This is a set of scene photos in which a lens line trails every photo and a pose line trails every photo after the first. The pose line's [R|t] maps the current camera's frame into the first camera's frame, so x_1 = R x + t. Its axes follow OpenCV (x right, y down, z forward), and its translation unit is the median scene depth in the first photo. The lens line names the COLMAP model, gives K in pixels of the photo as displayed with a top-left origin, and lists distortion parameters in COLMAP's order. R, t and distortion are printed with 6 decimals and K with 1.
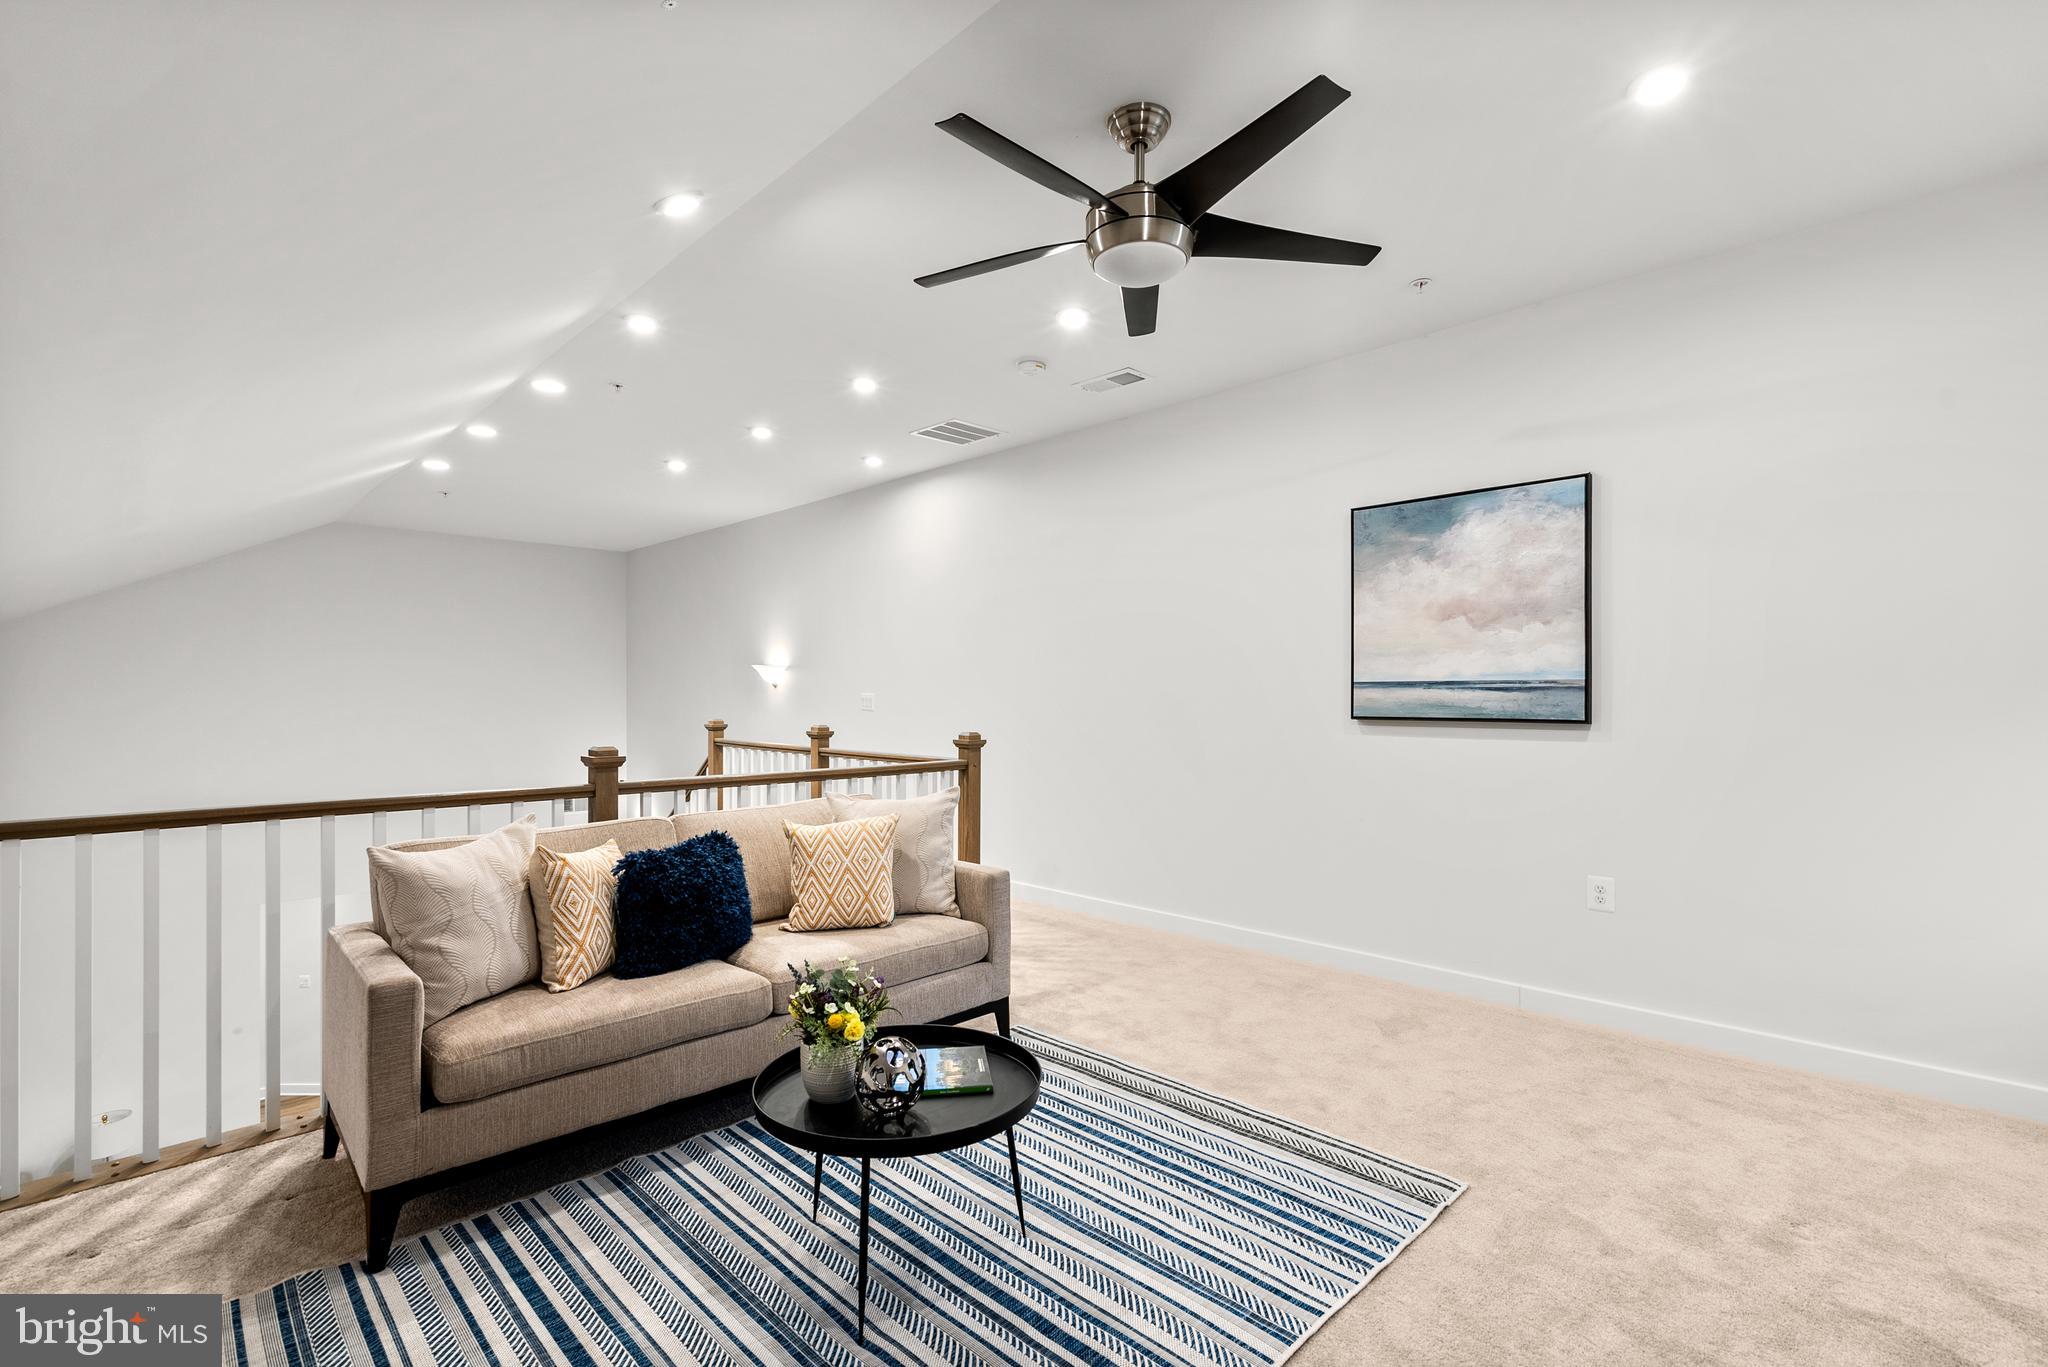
lens RADIAL K [[943.9, 0, 1023.0], [0, 943.9, 675.1], [0, 0, 1]] dist [0.000394, 0.000735]
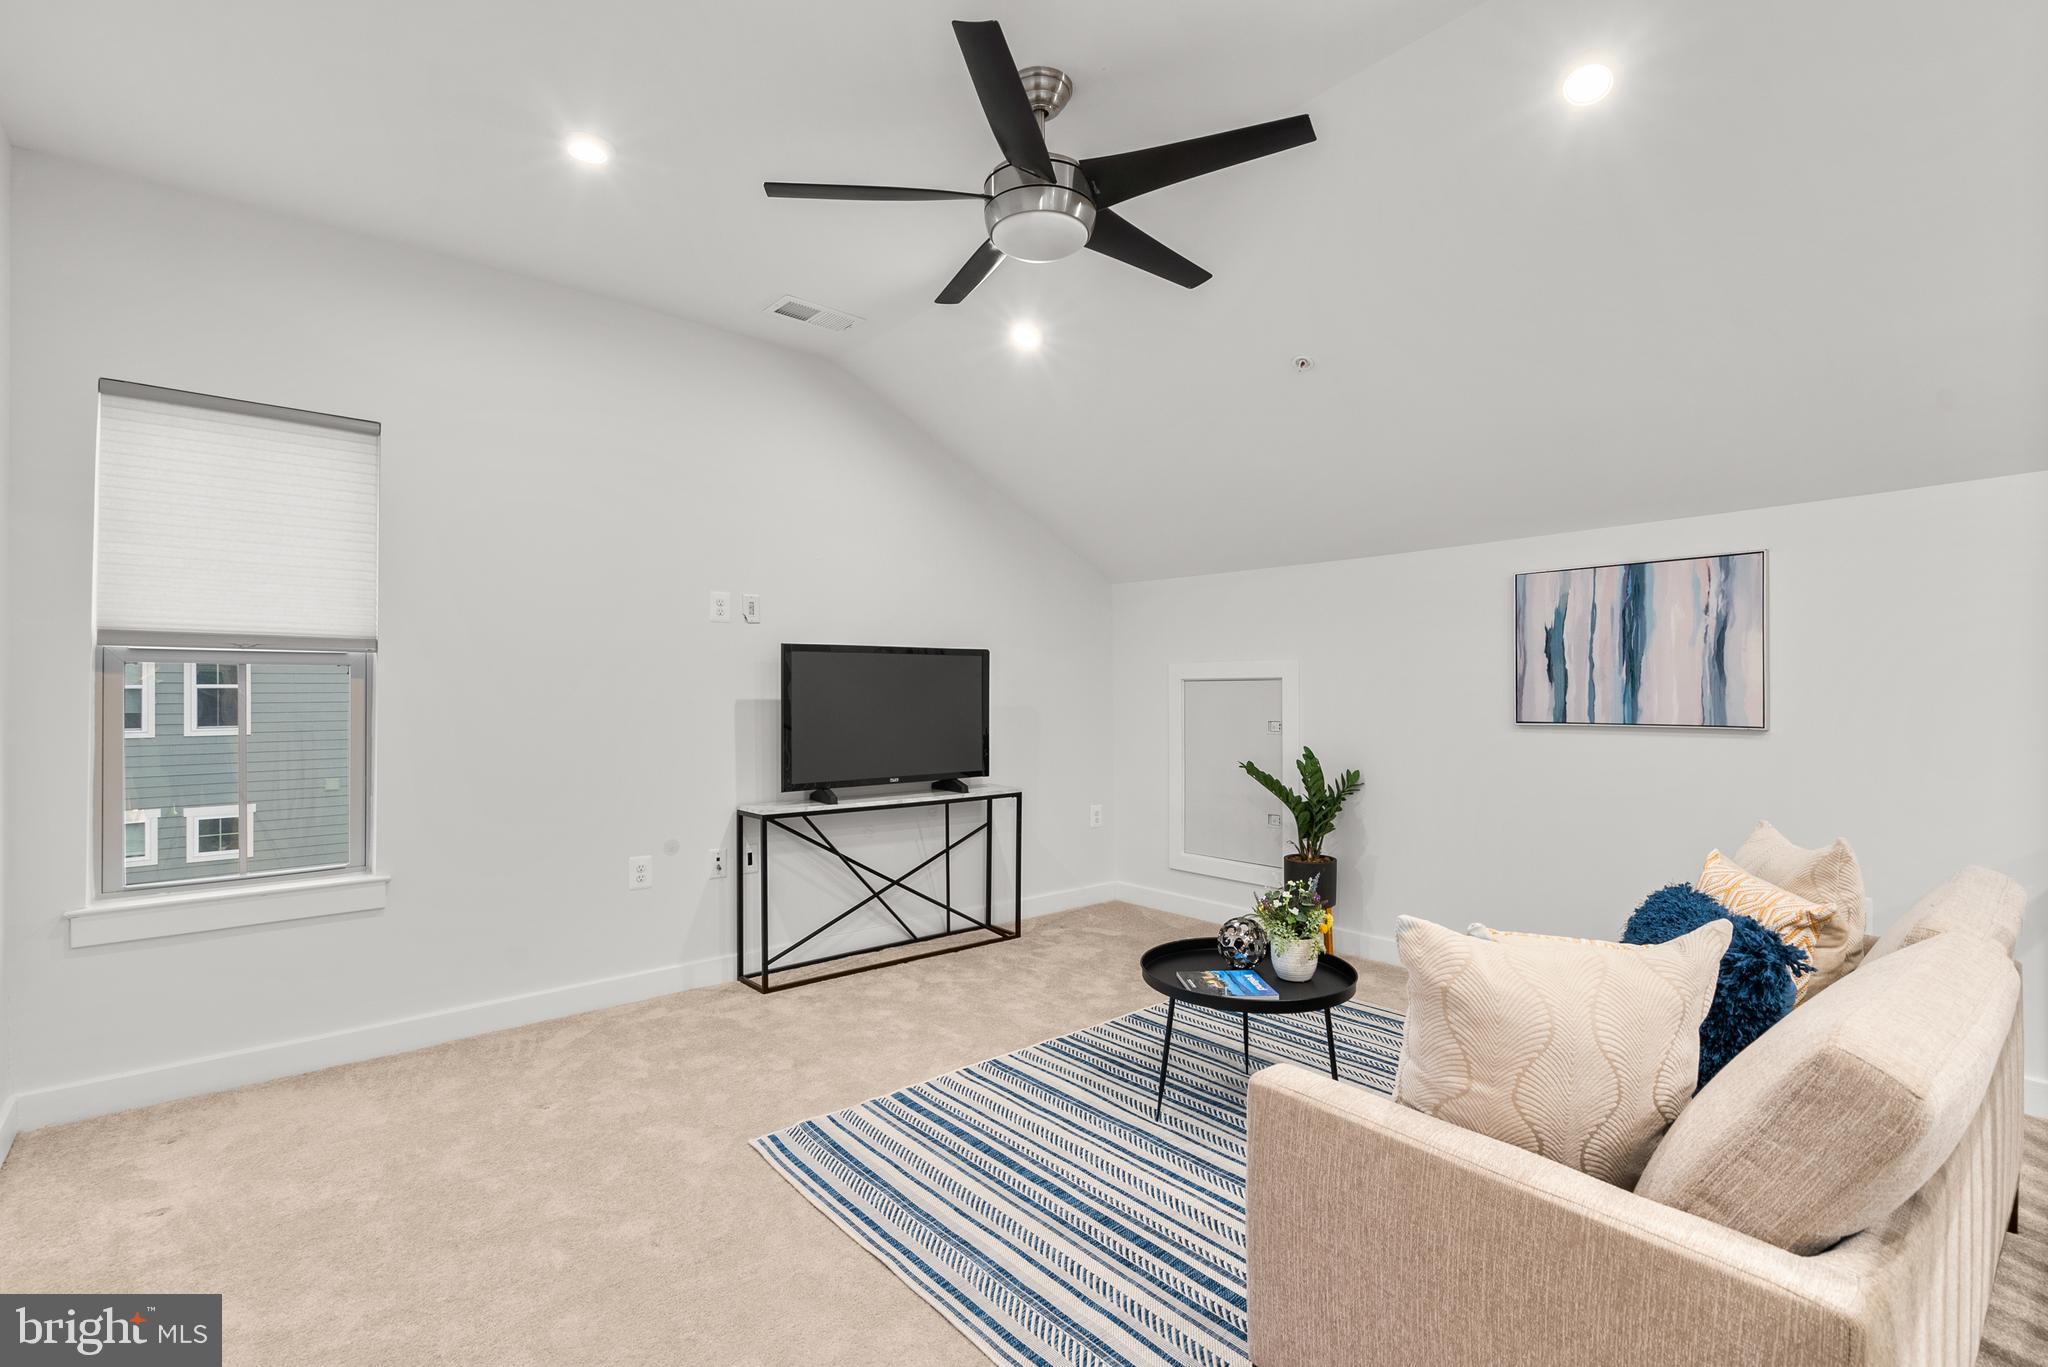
lens RADIAL K [[921.3, 0, 1029.4], [0, 921.3, 688.1], [0, 0, 1]] dist [-0.038333, 0.000287]
pose [[-0.998368, 0.005818, 0.056819, 0.067276], [0.004048, 0.999505, -0.031210, 0.041273], [-0.056972, -0.030929, -0.997897, 1.537242]]
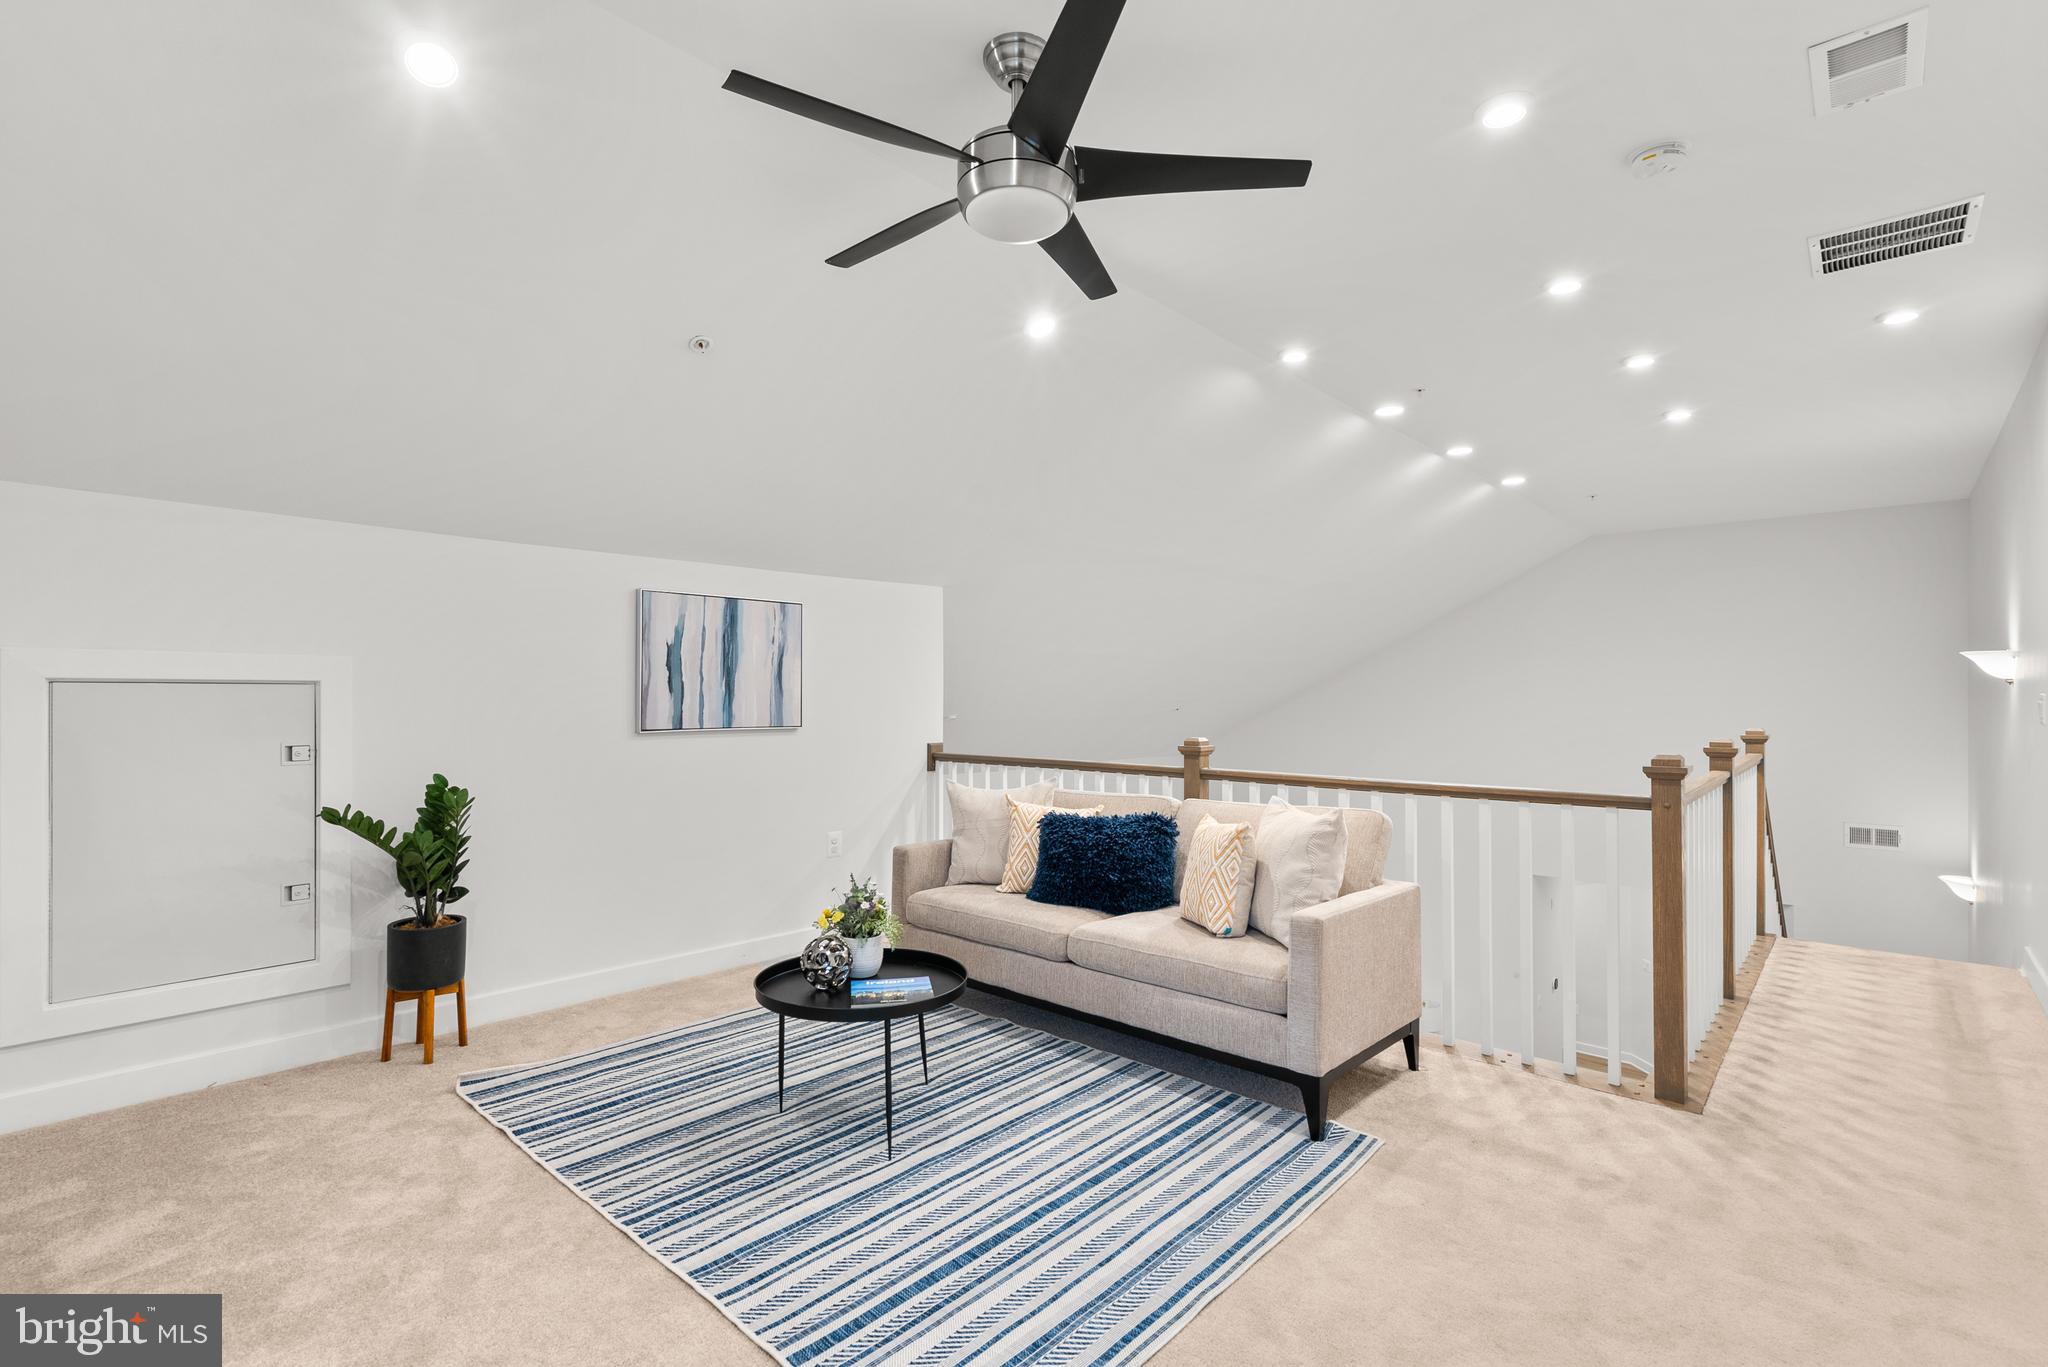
lens RADIAL K [[931.8, 0, 1024.6], [0, 931.8, 678.1], [0, 0, 1]] dist [-0.004024, 0.001751]
pose [[0.055743, -0.017082, -0.998299, 0.812384], [0.022590, 0.999619, -0.015843, 0.011553], [0.998190, -0.021669, 0.056107, 0.768092]]
